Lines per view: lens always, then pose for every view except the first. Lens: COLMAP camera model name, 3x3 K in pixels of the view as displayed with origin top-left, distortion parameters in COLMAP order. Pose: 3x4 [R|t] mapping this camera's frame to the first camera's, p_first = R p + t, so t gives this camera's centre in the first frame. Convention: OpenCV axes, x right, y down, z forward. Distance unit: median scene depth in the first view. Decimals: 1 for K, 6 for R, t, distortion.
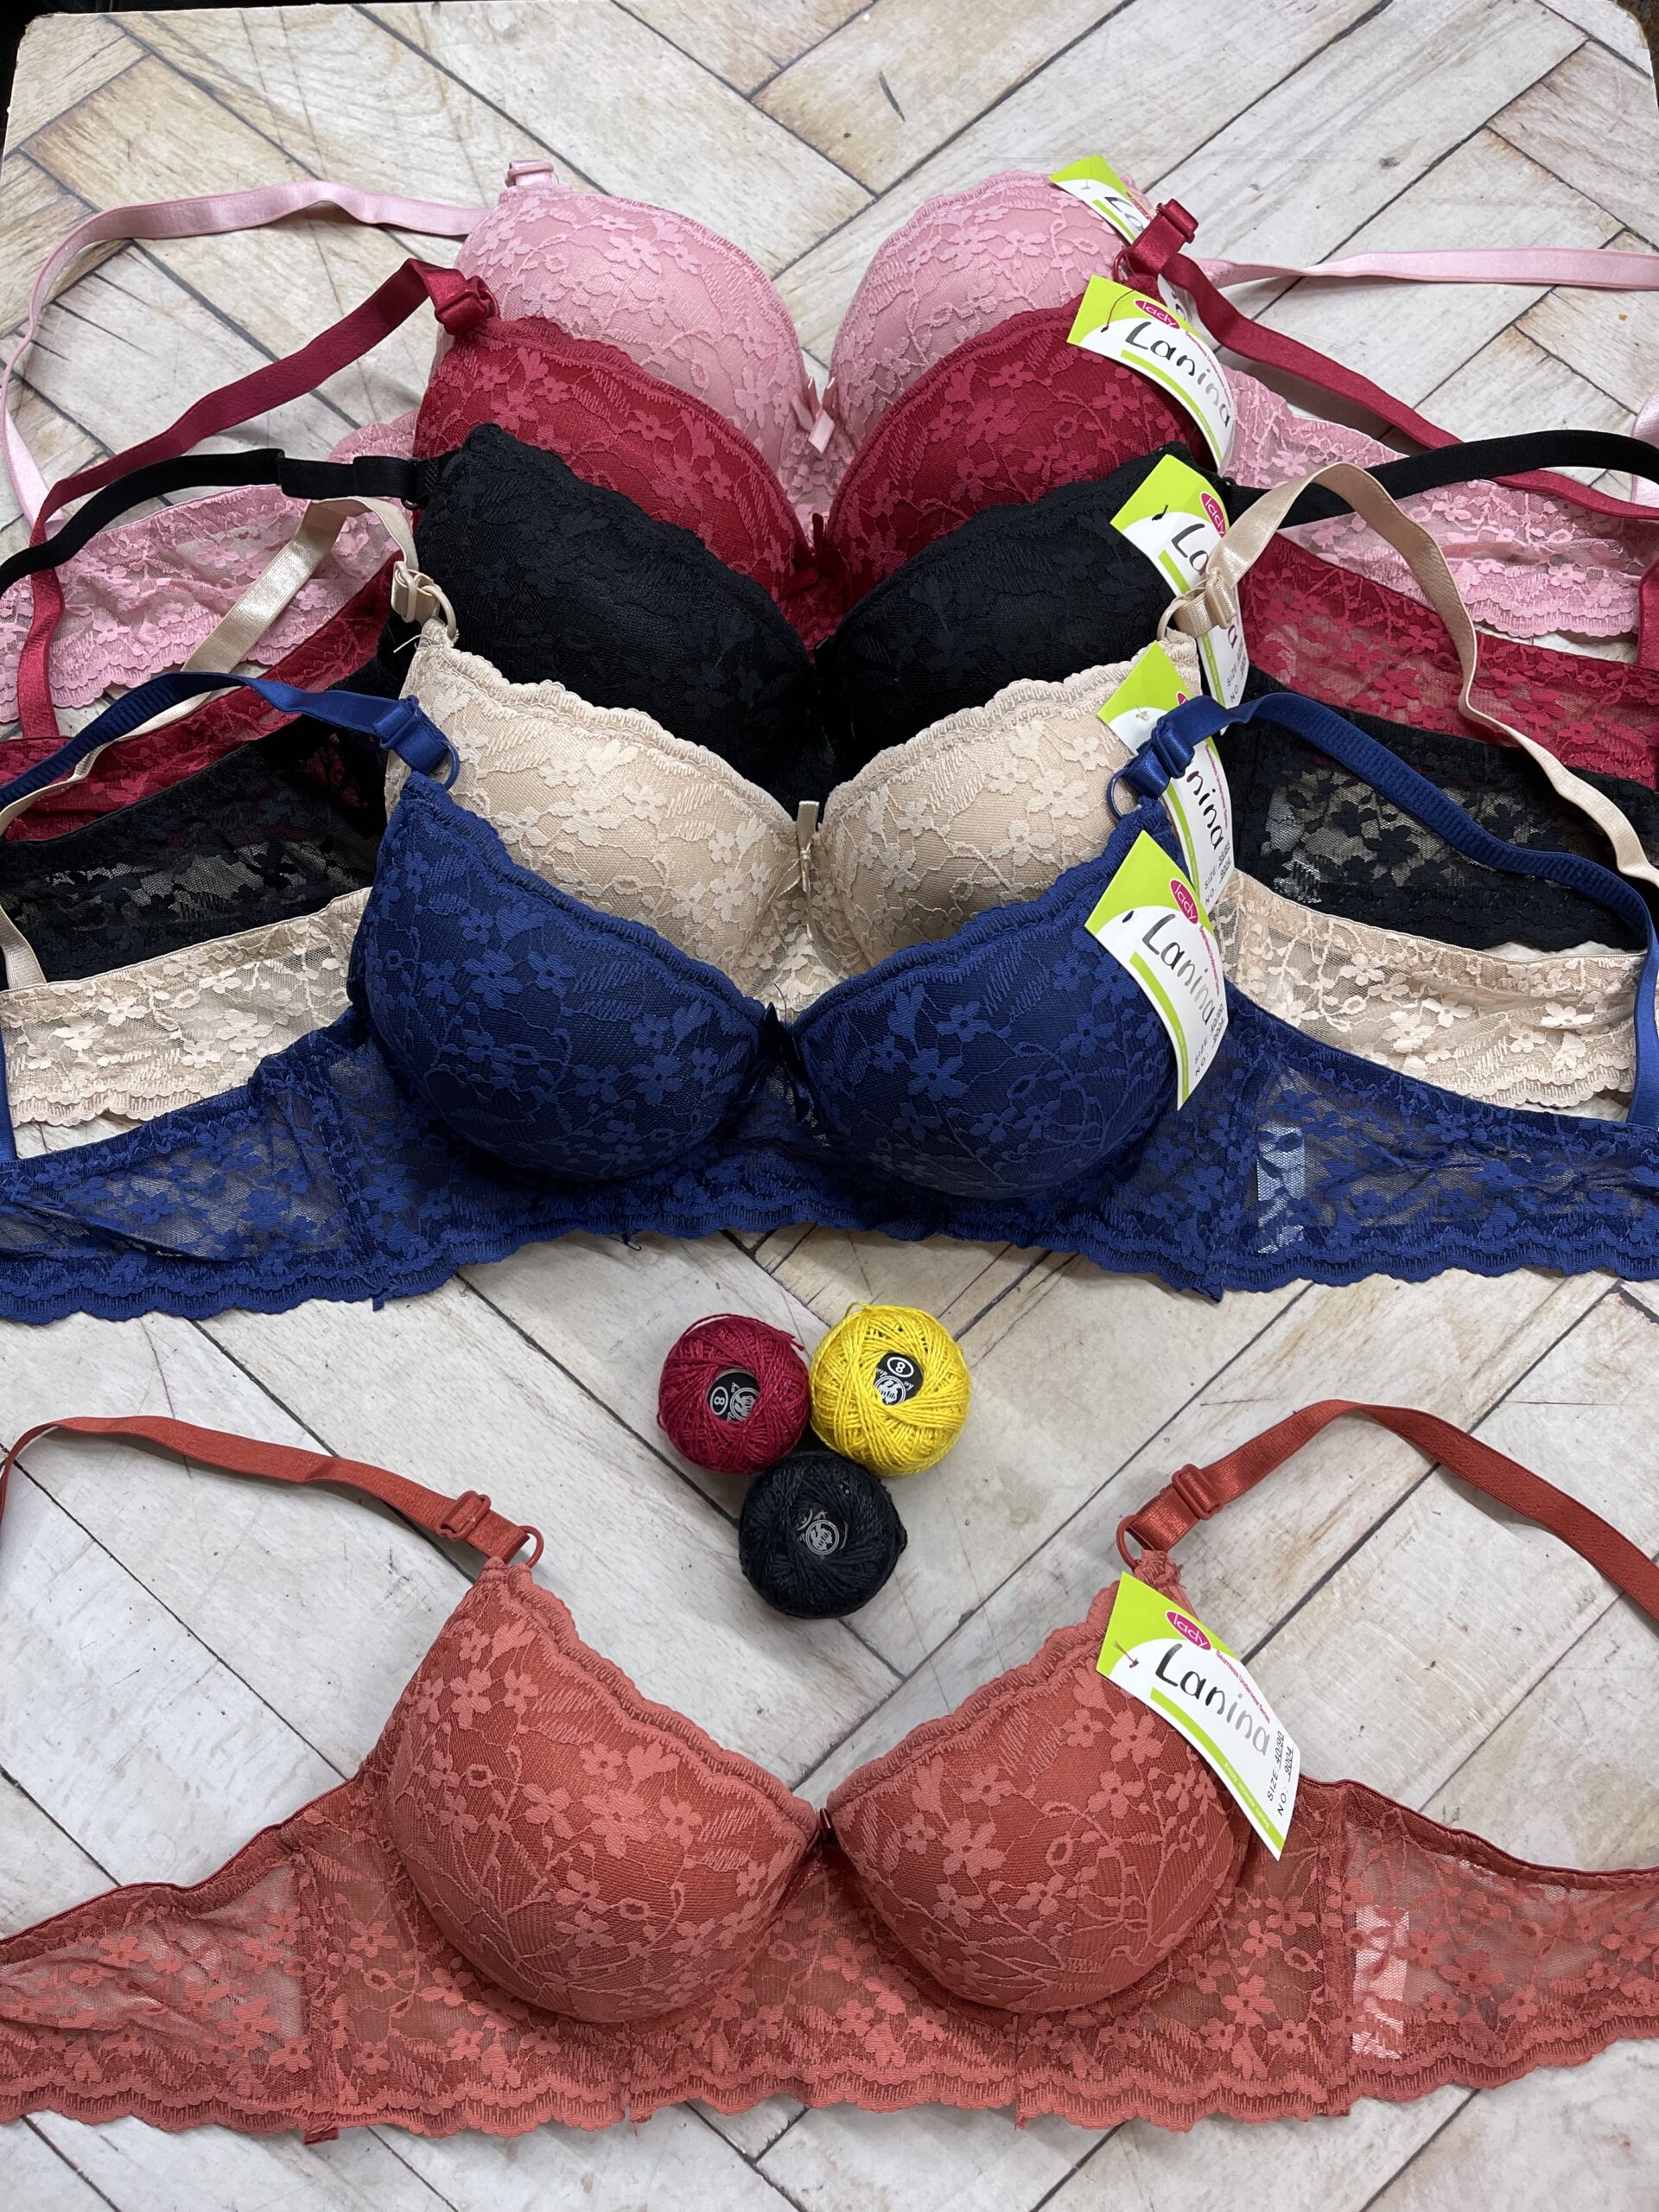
lens RADIAL K [[1564.6, 0, 811.9], [0, 1564.6, 1081.5], [0, 0, 1]] dist [0.035260, -0.037108]
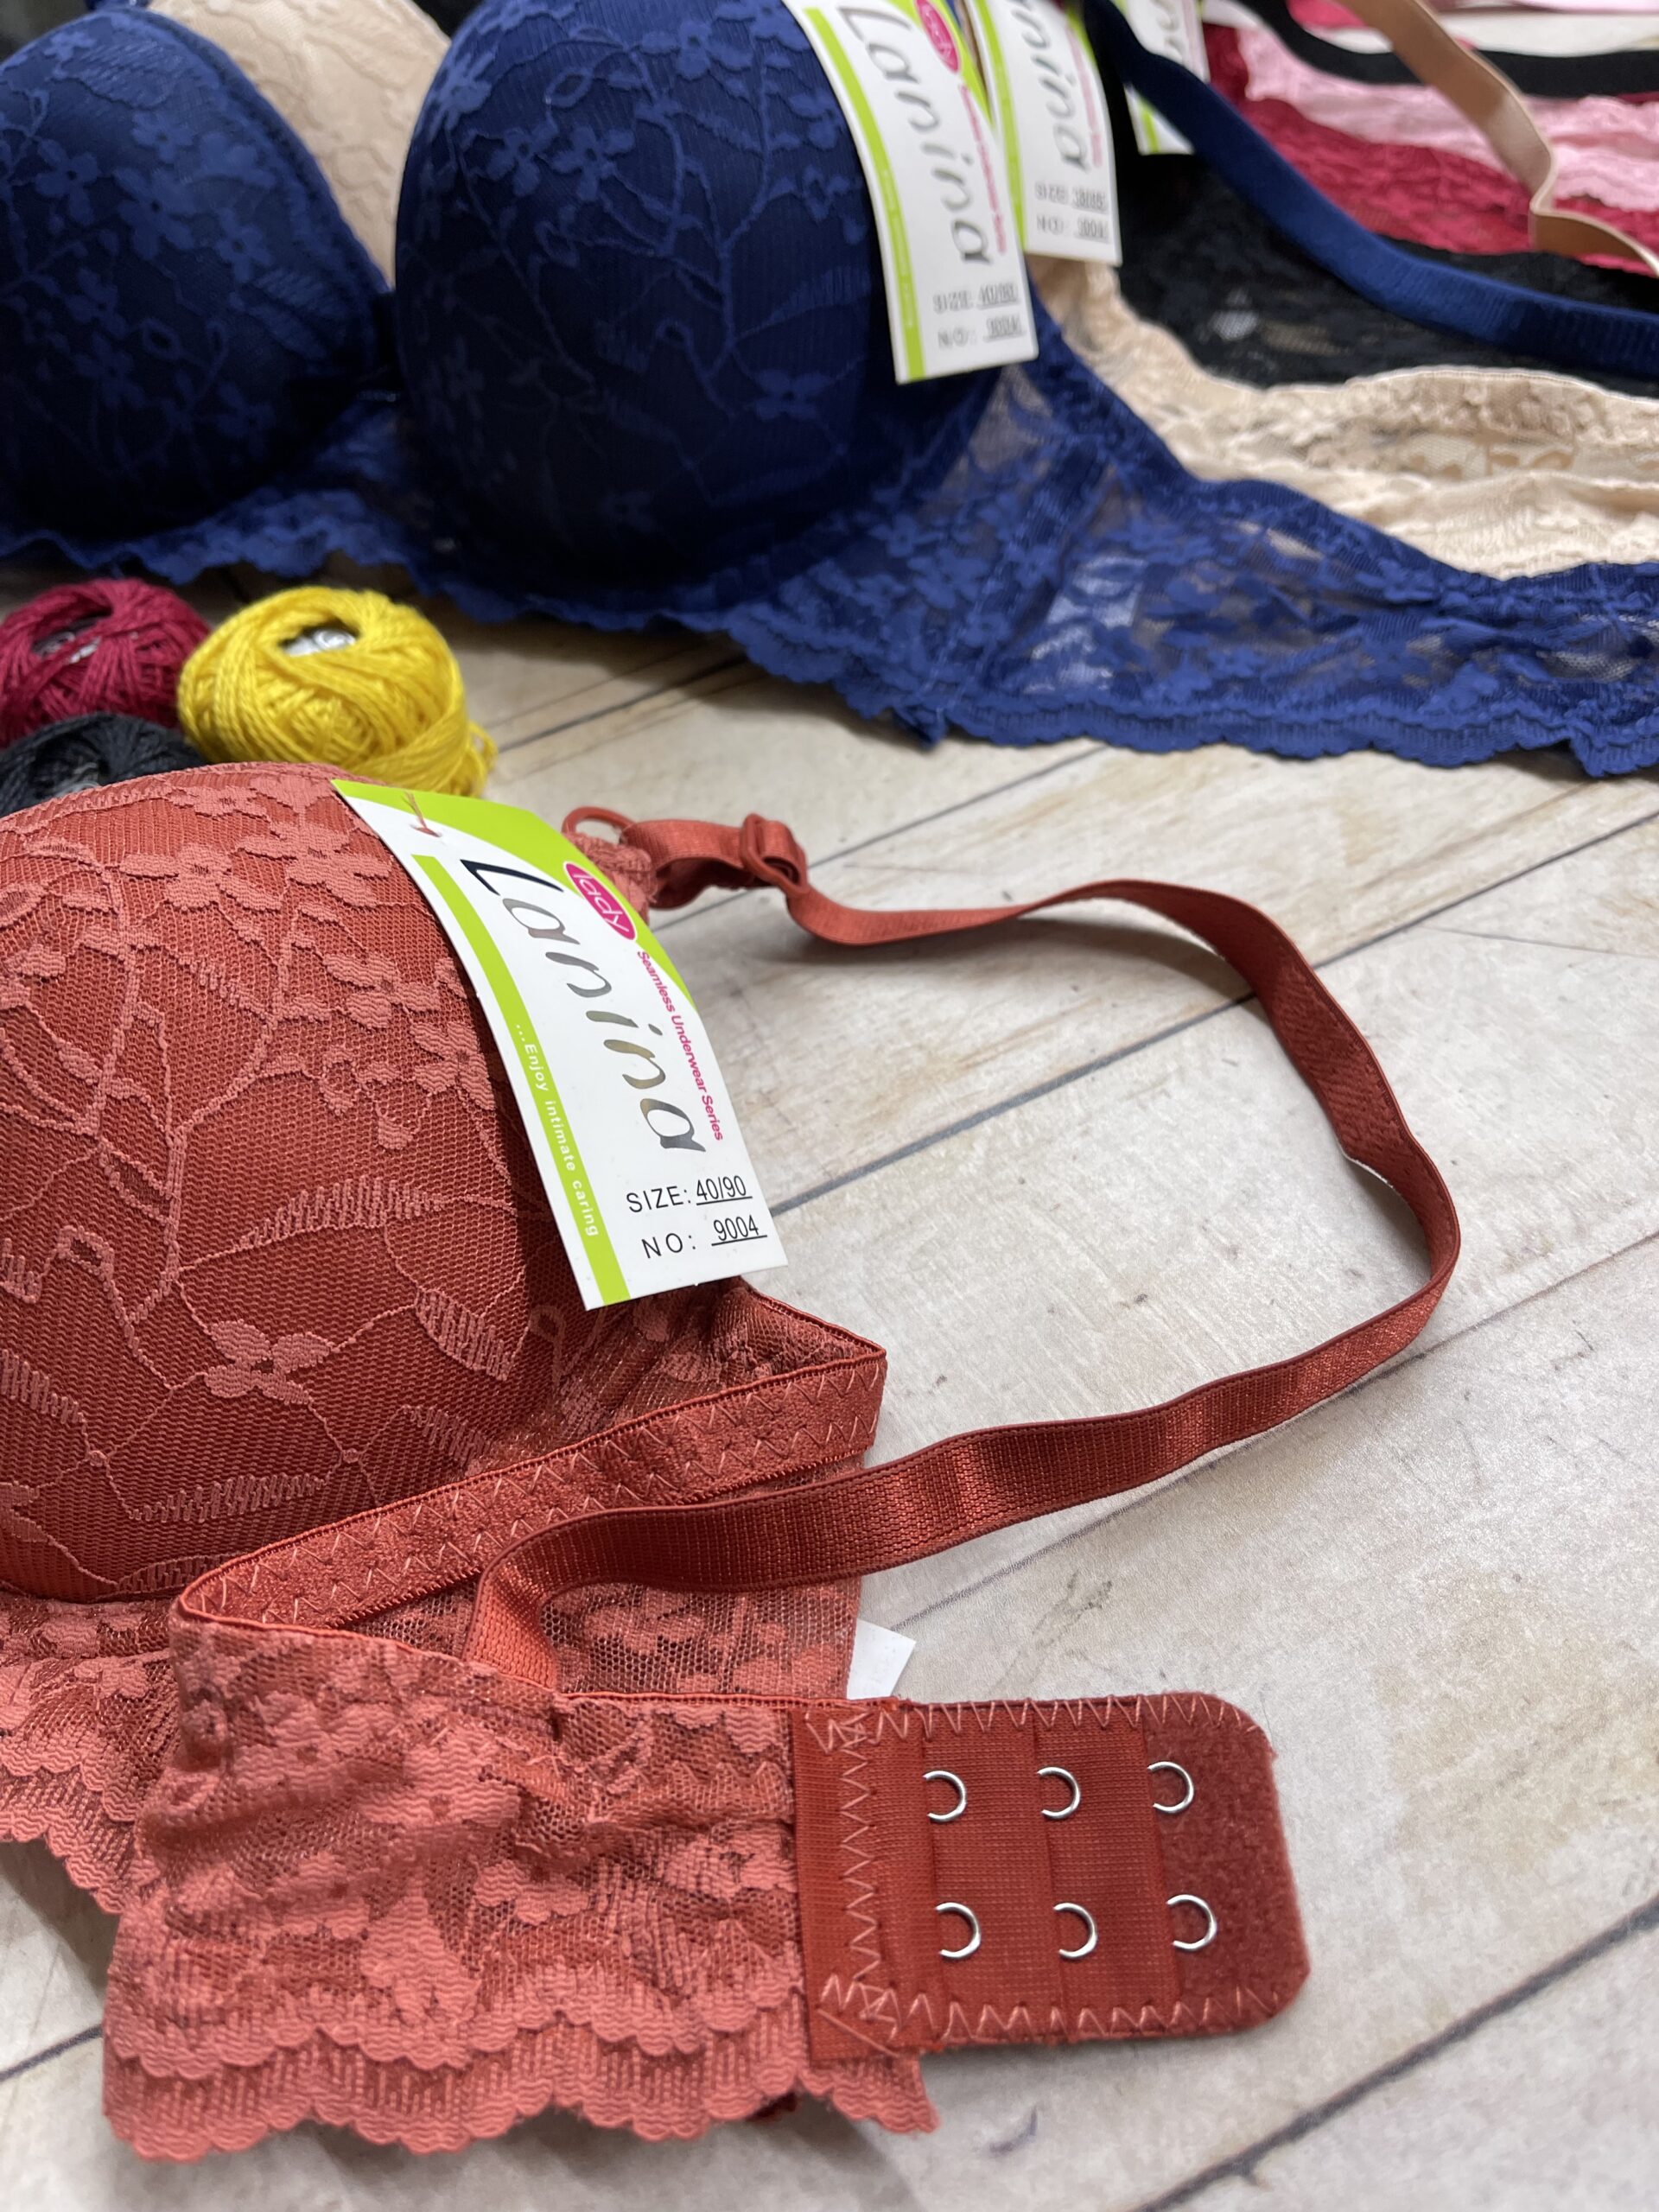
lens RADIAL K [[1624.2, 0, 833.8], [0, 1624.2, 1141.4], [0, 0, 1]] dist [0.022986, -0.051343]
pose [[0.948497, 0.170803, -0.266796, 0.395219], [-0.270782, 0.874232, -0.402984, 0.498539], [0.164410, 0.454473, 0.875456, 0.525534]]
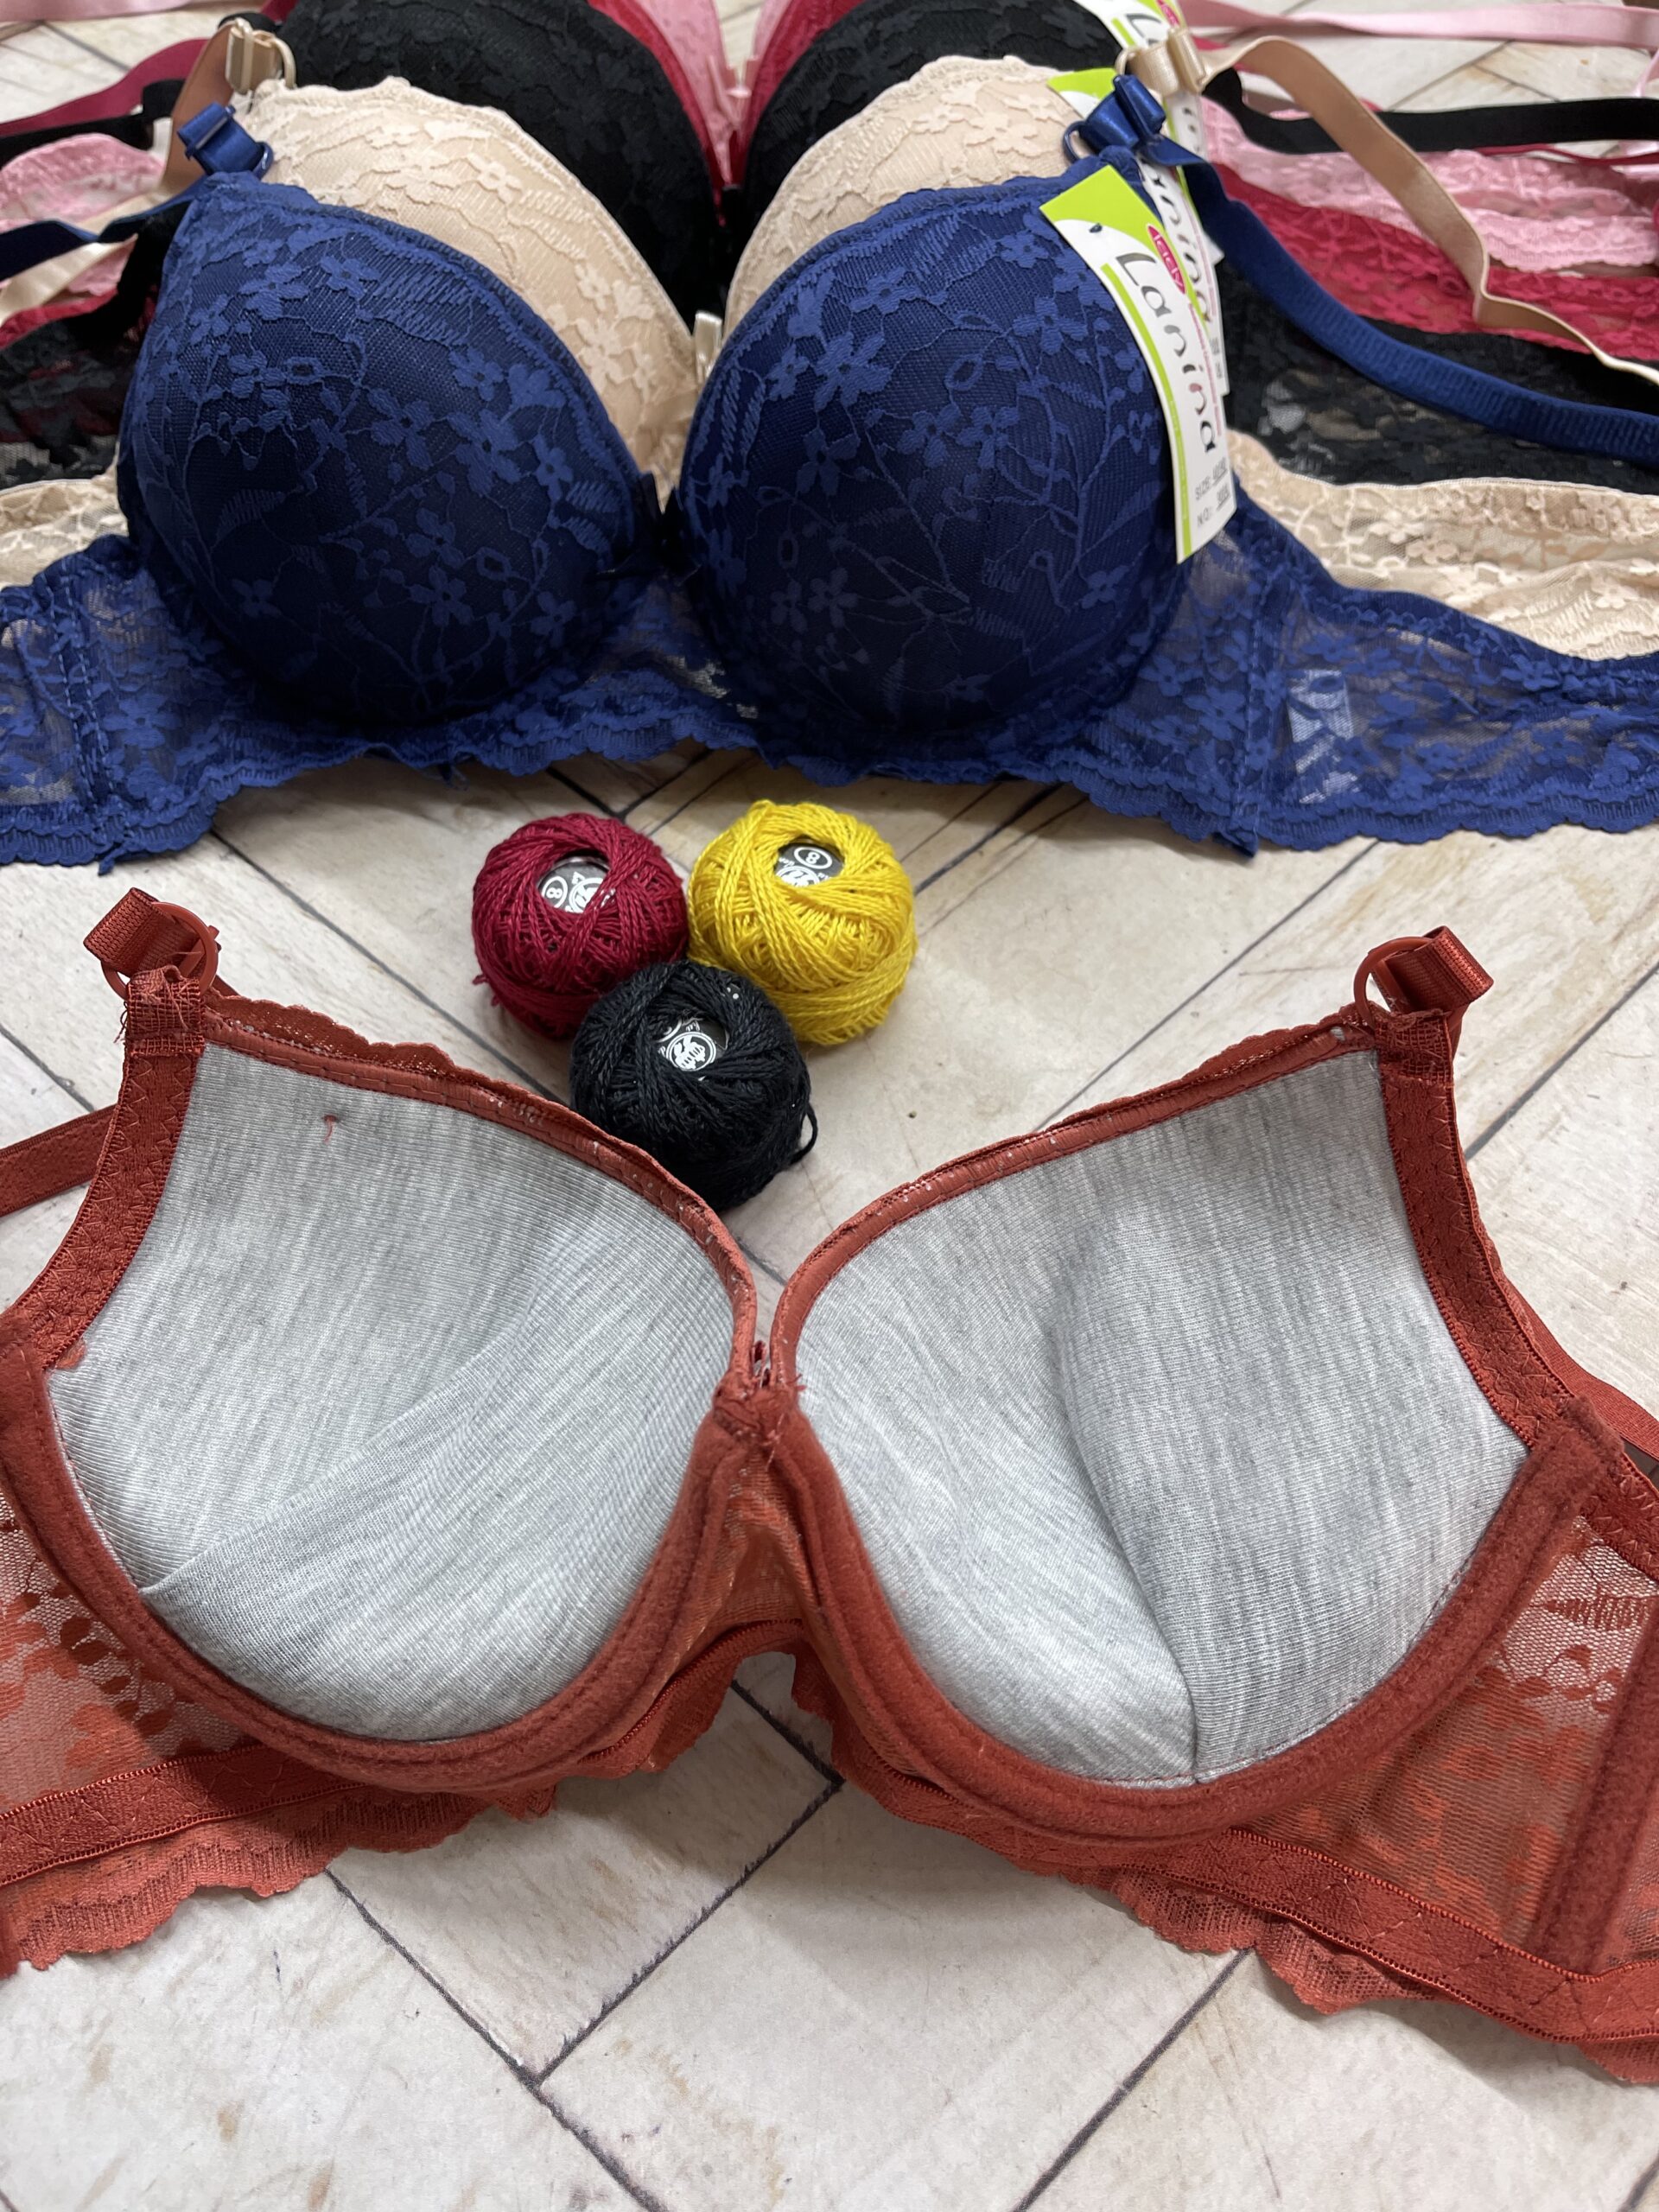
lens RADIAL K [[1609.7, 0, 814.4], [0, 1609.7, 1119.4], [0, 0, 1]] dist [0.009279, -0.007889]
pose [[0.999975, 0.003737, 0.005959, 0.048678], [-0.001640, 0.947732, -0.319064, 0.480984], [-0.006840, 0.319046, 0.947715, 0.317421]]
